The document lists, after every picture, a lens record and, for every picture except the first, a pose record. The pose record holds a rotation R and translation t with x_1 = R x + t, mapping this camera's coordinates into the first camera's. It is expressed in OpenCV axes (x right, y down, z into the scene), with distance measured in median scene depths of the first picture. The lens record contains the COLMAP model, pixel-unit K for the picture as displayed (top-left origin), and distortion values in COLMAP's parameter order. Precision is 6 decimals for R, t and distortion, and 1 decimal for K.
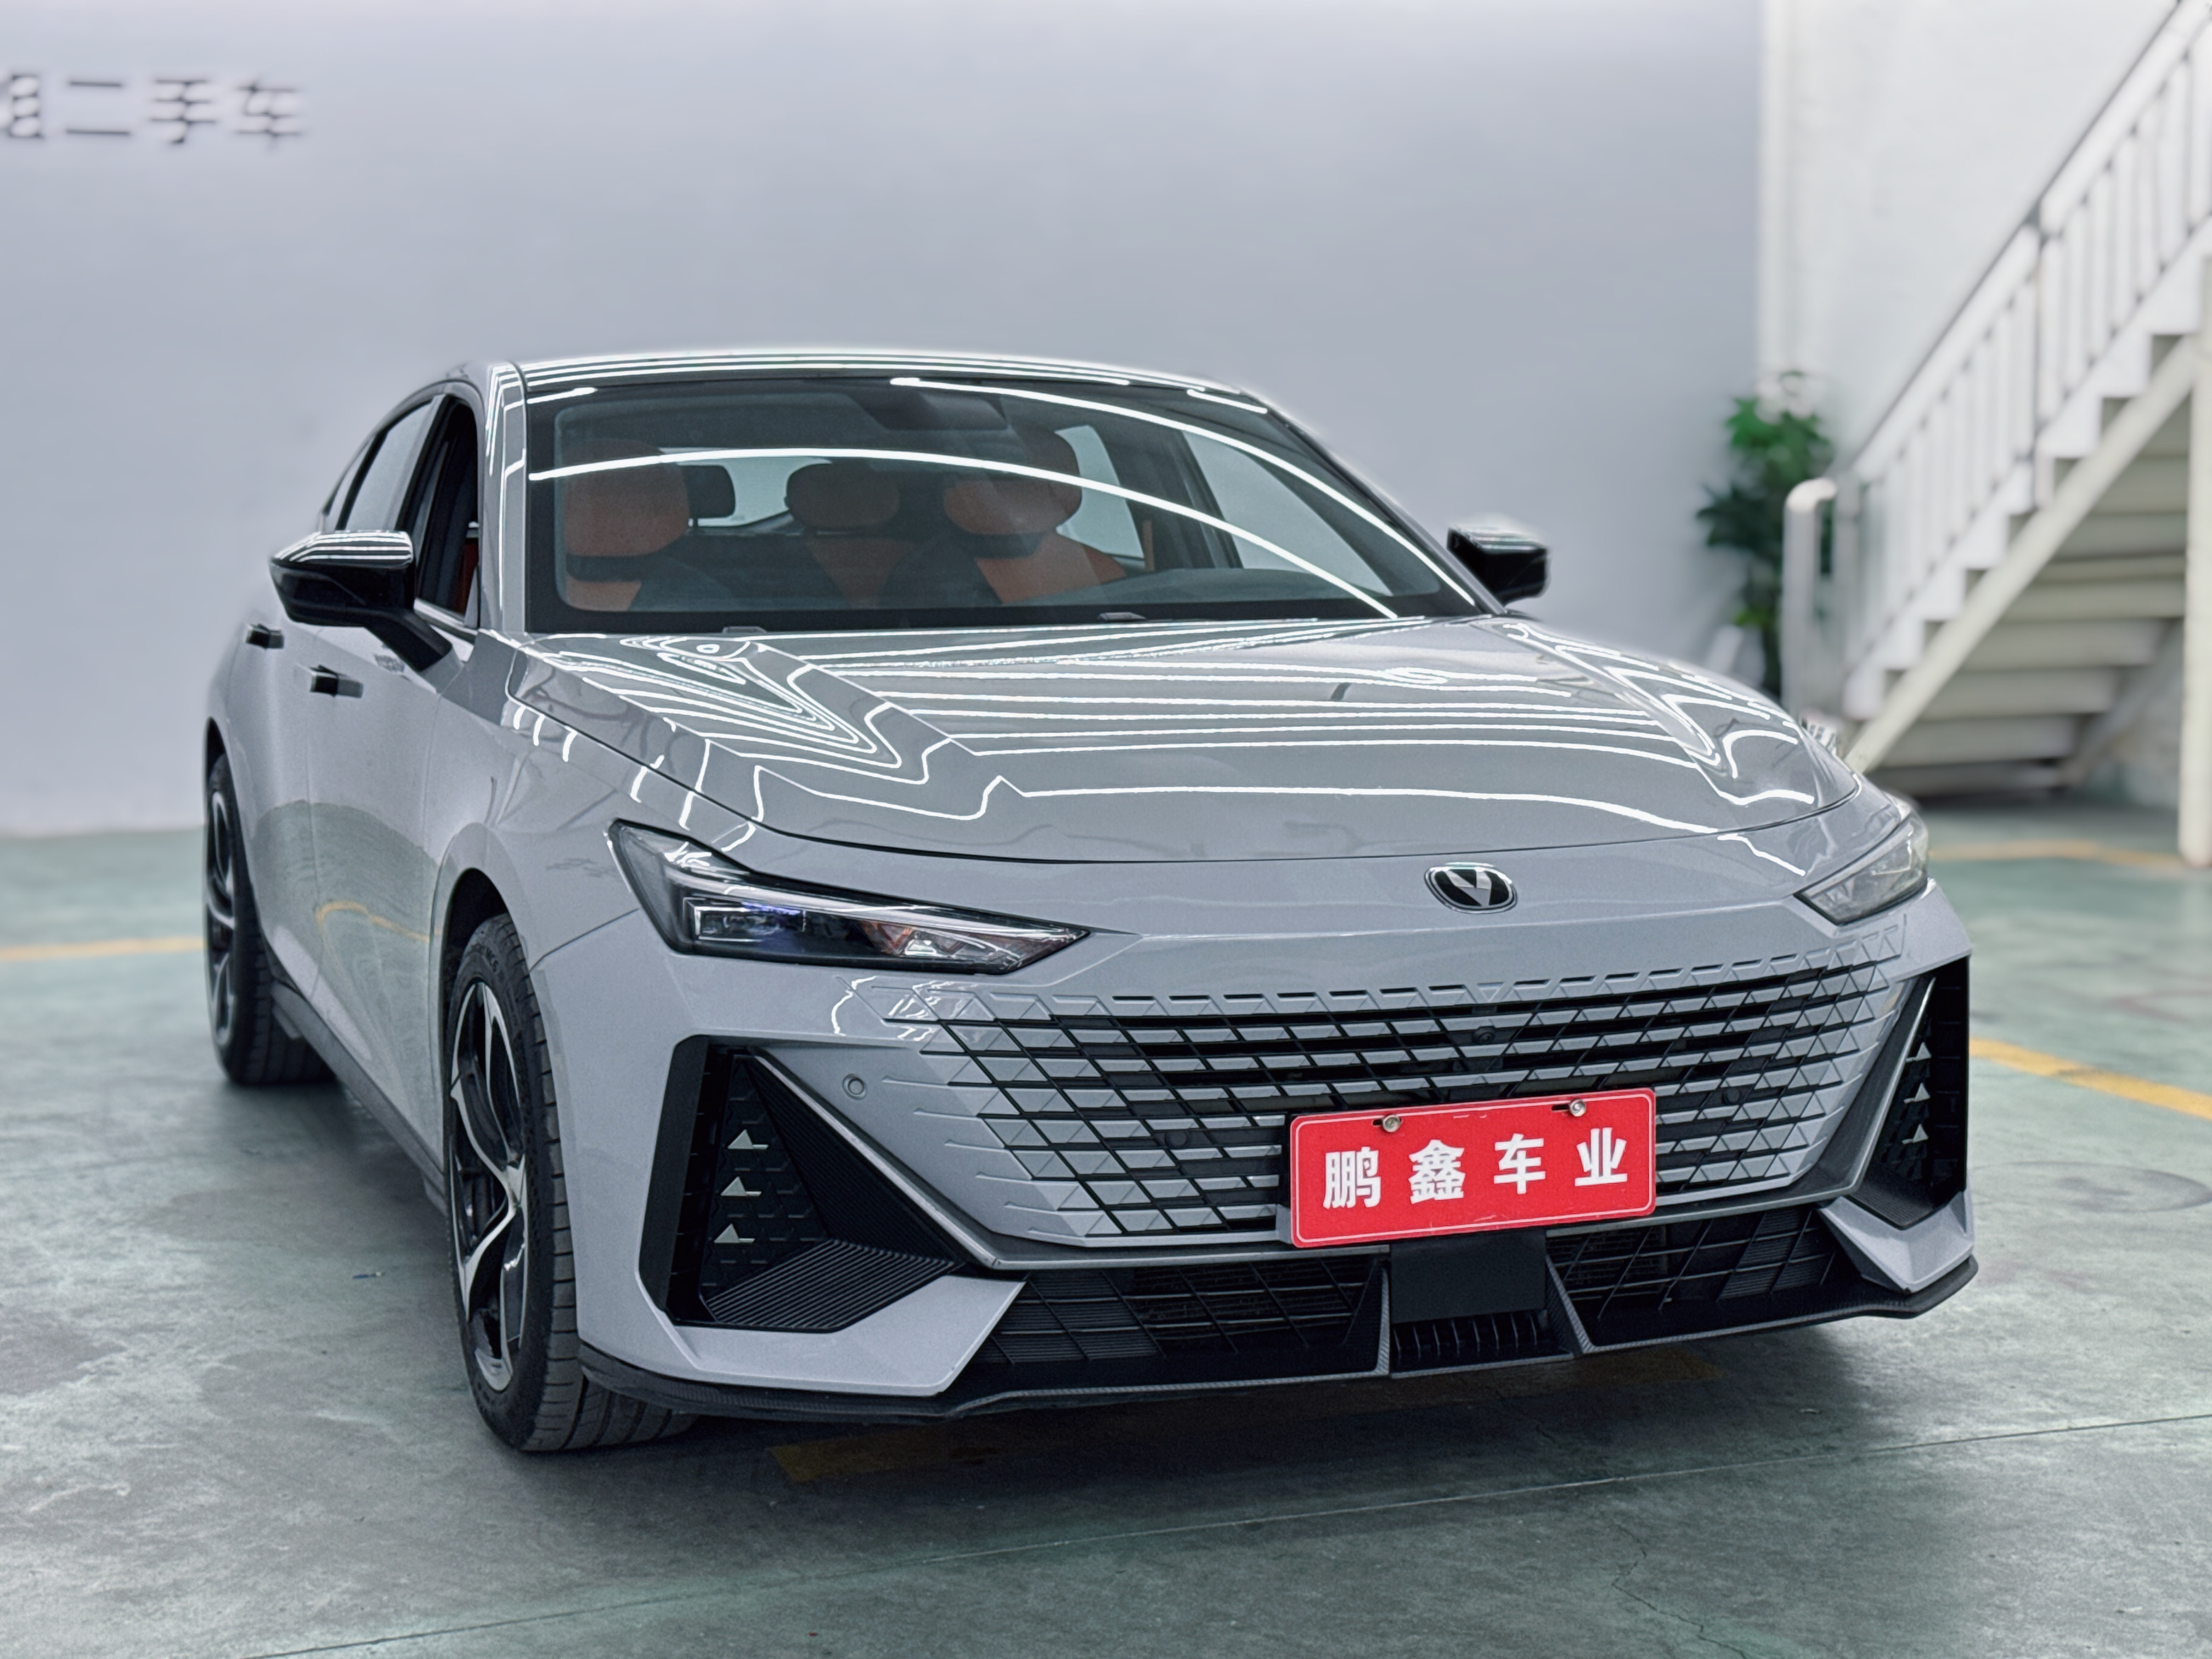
lens RADIAL K [[3386.5, 0, 1103.0], [0, 3386.5, 818.7], [0, 0, 1]] dist [0.123969, 0.000000]
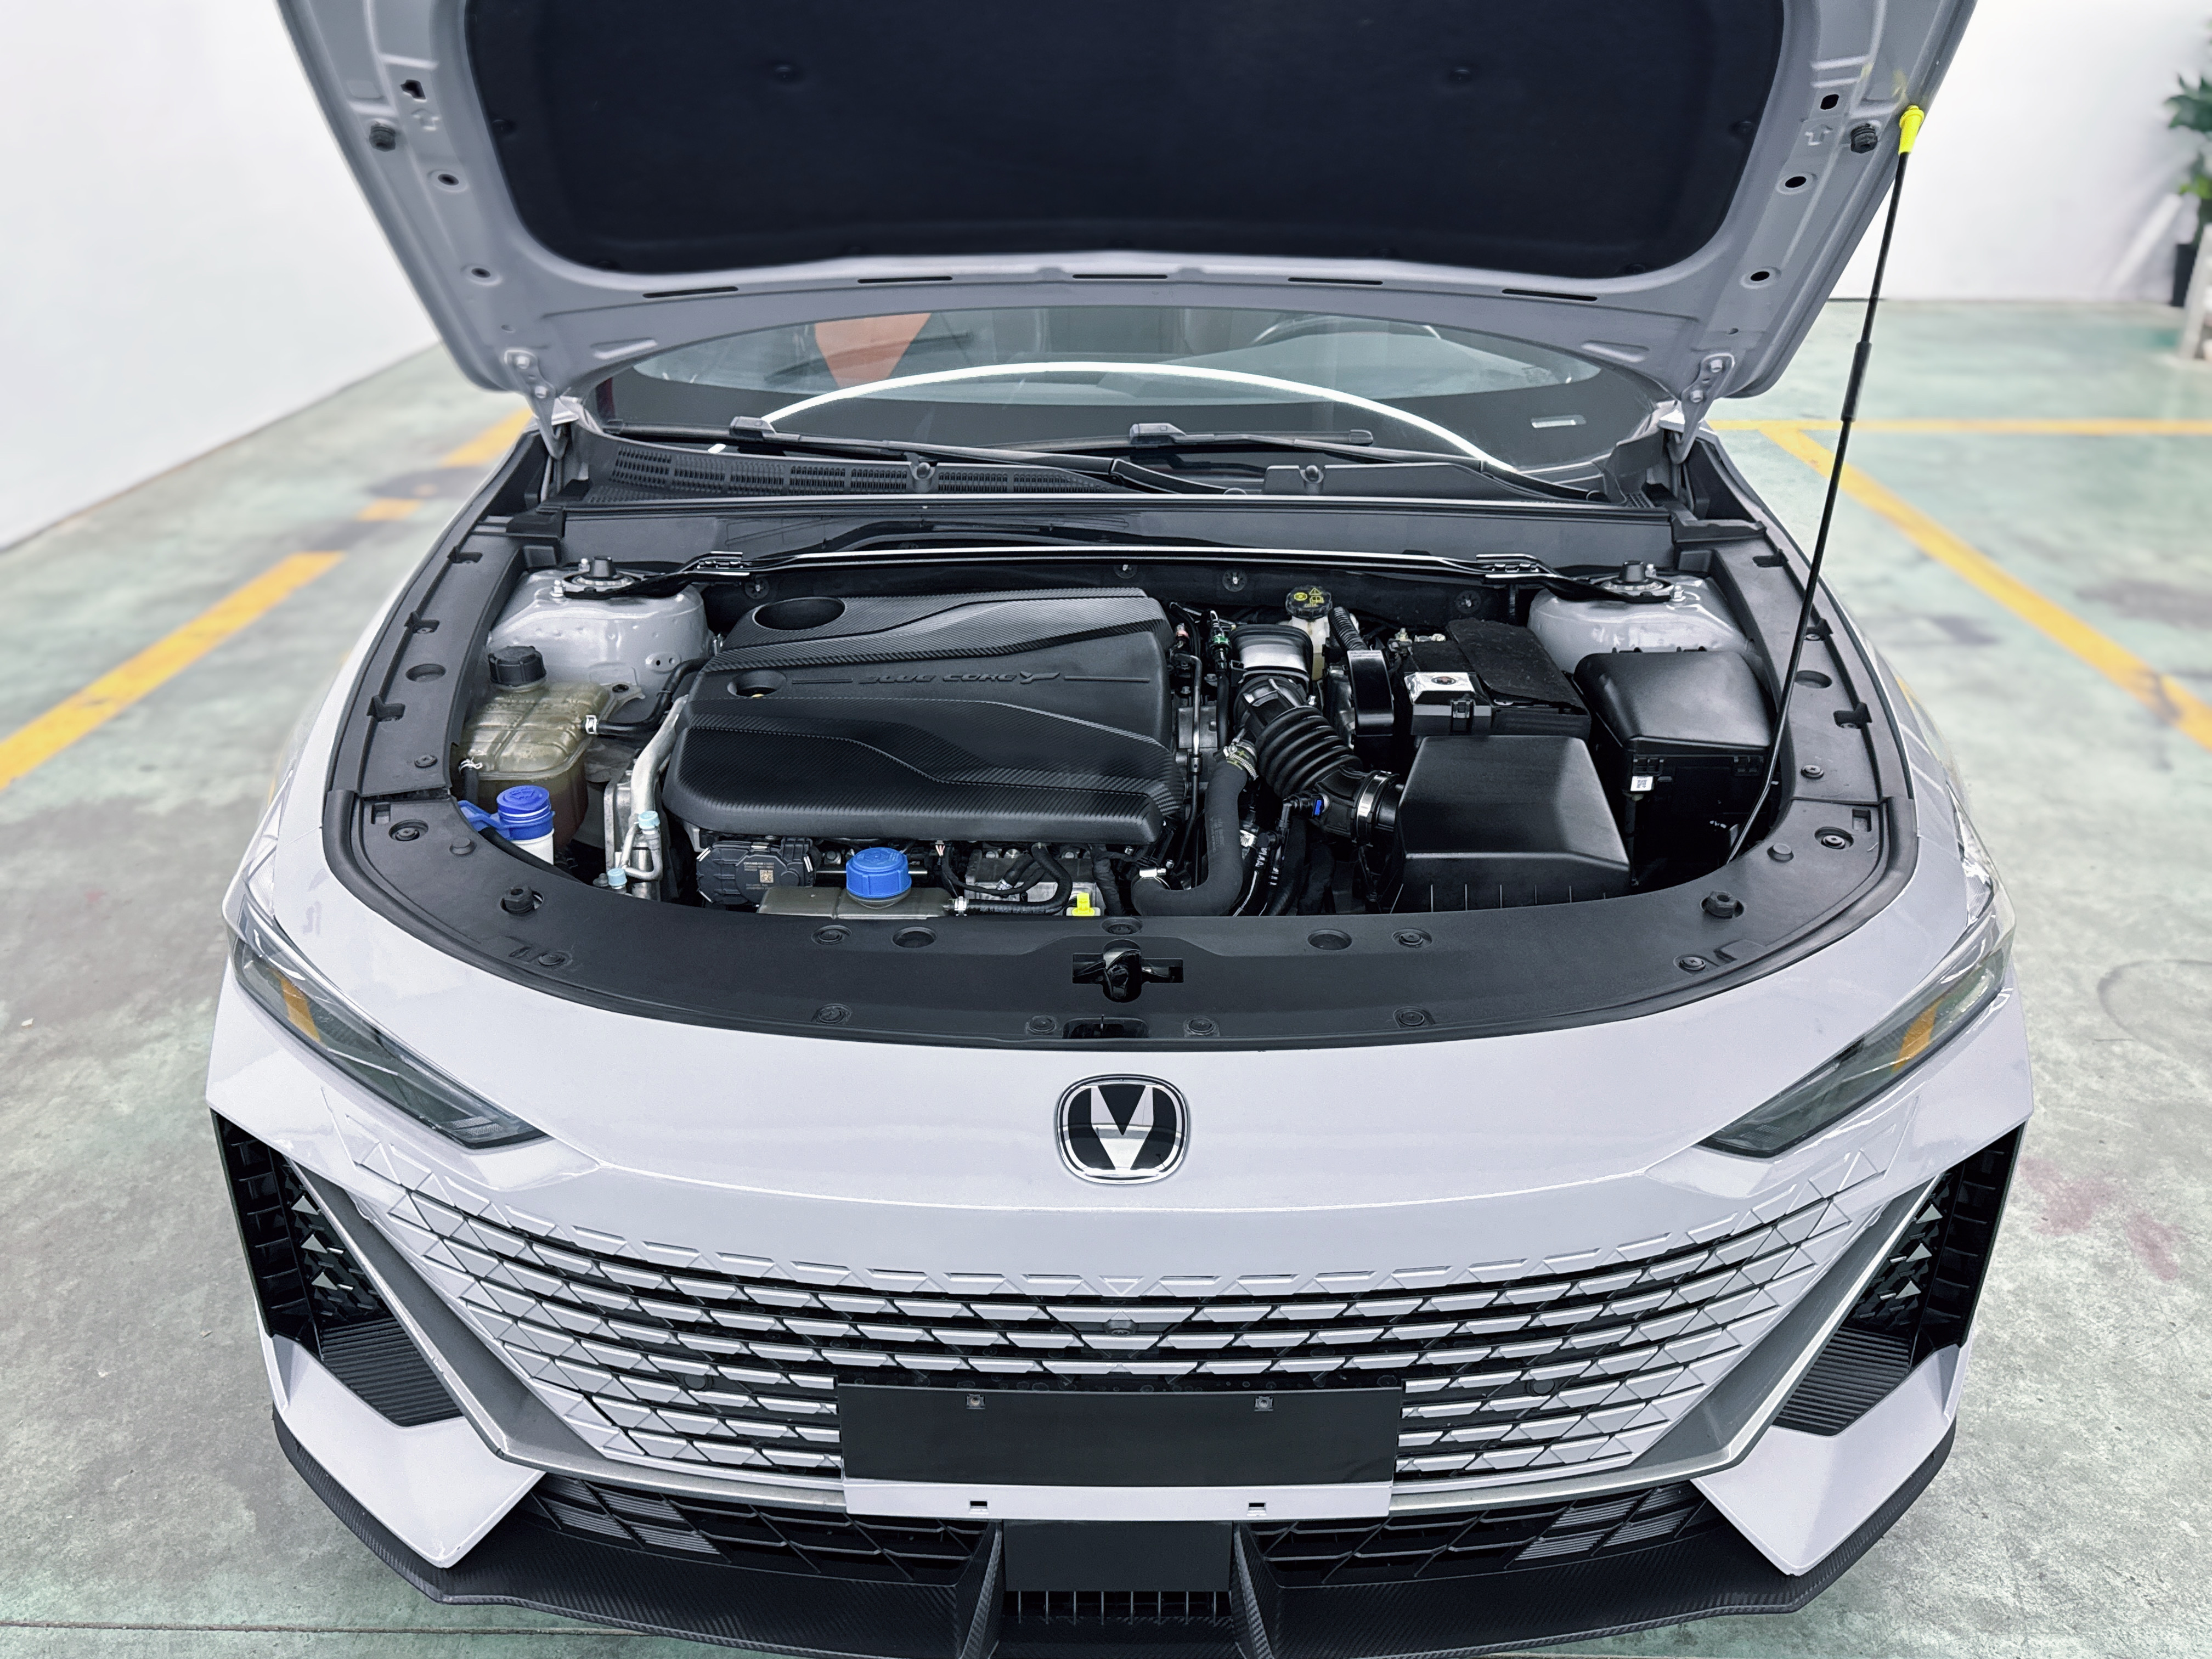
lens RADIAL K [[1717.0, 0, 1104.1], [0, 1717.0, 844.0], [0, 0, 1]] dist [0.032040, -0.041415]
pose [[0.932665, 0.167903, -0.319289, 0.187645], [-0.045727, 0.932967, 0.357045, -0.141169], [0.357835, -0.318403, 0.877823, 0.660711]]
